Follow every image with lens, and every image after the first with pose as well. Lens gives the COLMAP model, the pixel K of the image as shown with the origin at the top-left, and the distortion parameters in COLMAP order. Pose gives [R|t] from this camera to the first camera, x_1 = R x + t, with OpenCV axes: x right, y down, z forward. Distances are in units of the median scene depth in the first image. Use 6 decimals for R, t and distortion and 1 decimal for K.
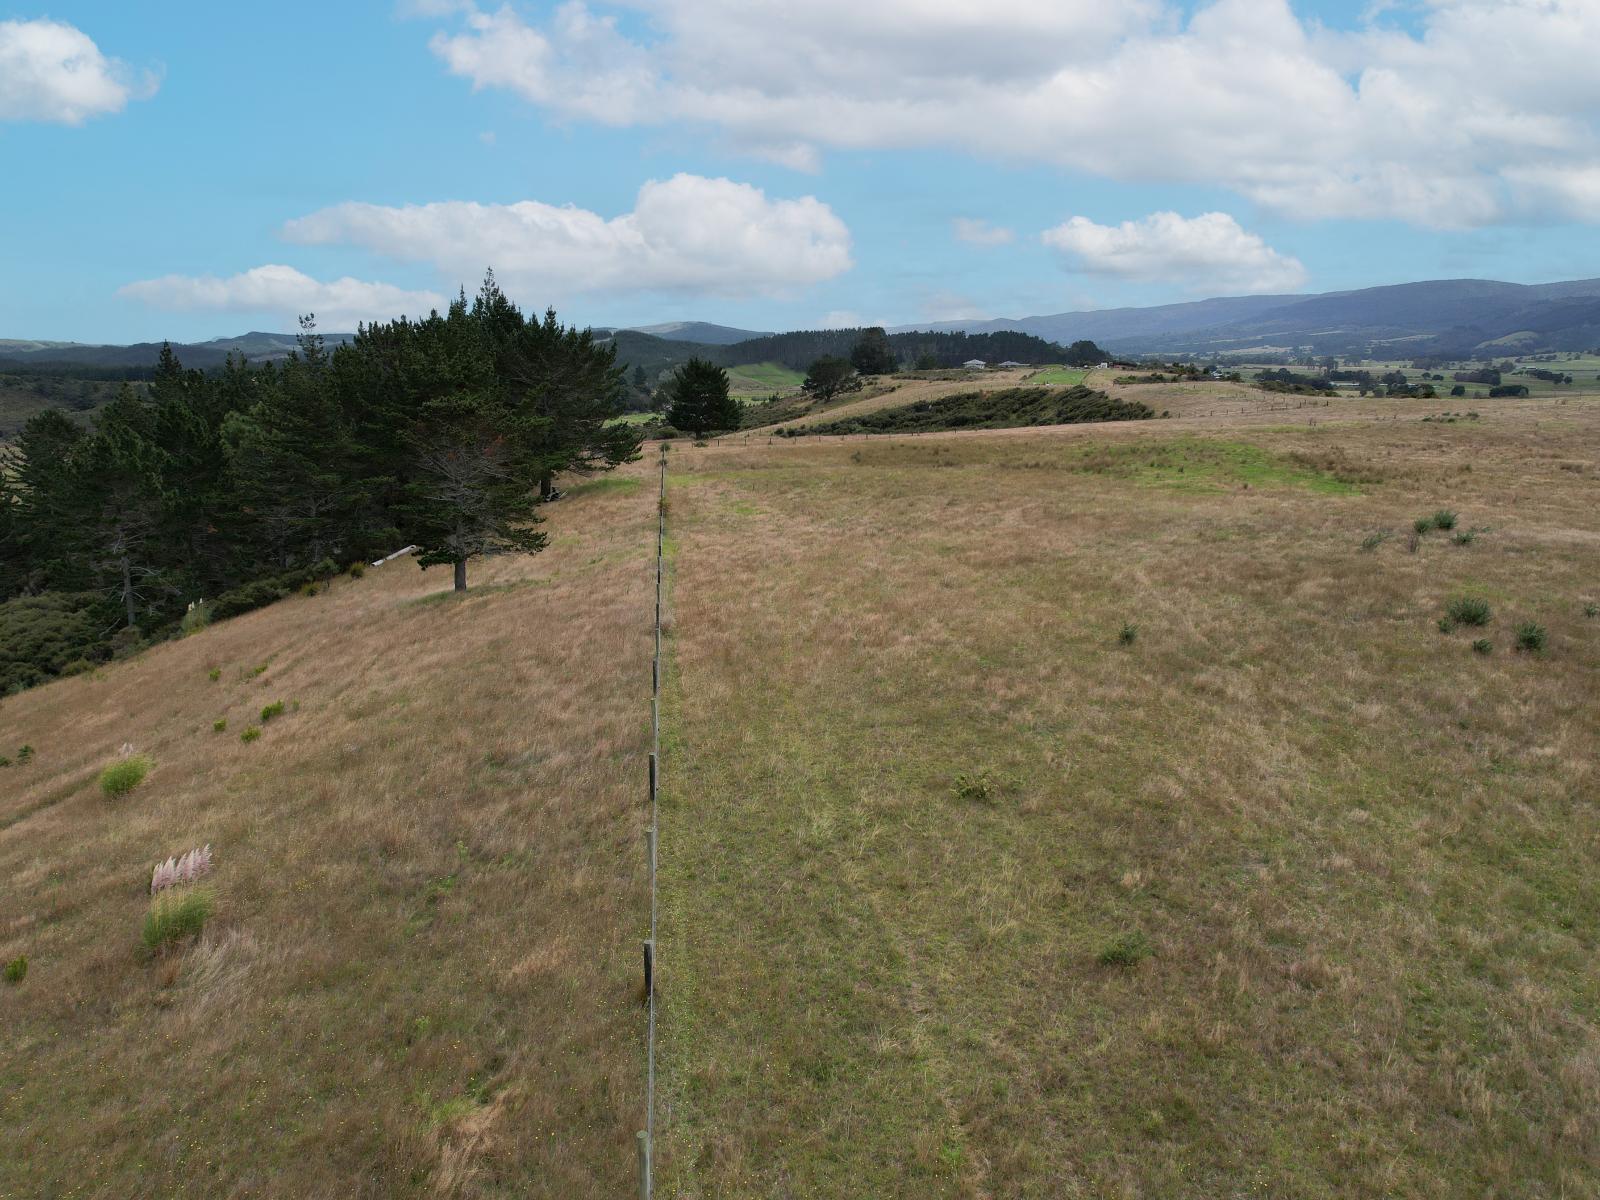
lens RADIAL K [[1144.3, 0, 801.3], [0, 1144.3, 610.8], [0, 0, 1]] dist [-0.085471, 0.072170]
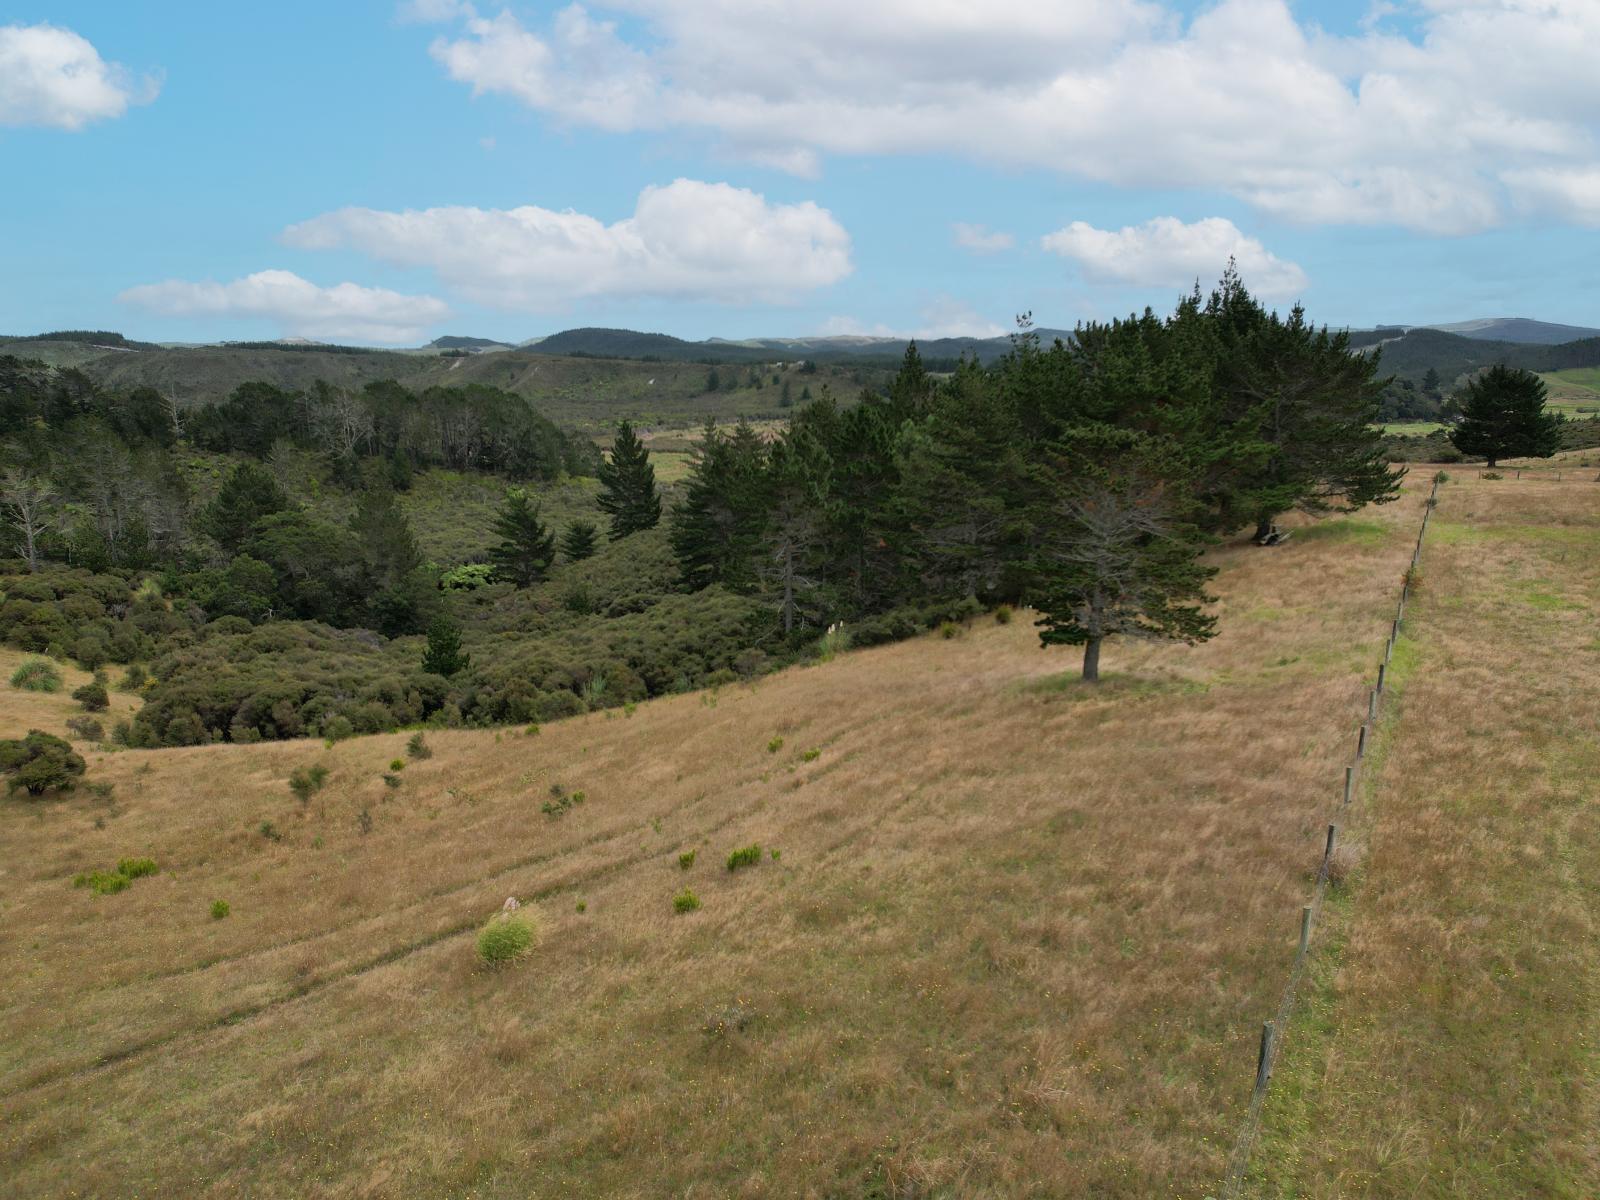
lens RADIAL K [[1144.3, 0, 801.3], [0, 1144.3, 610.8], [0, 0, 1]] dist [-0.085471, 0.072170]
pose [[0.800588, 0.131160, -0.584684, -0.011457], [-0.129700, 0.990549, 0.044612, -0.048411], [0.585010, 0.040118, 0.810033, 0.184335]]
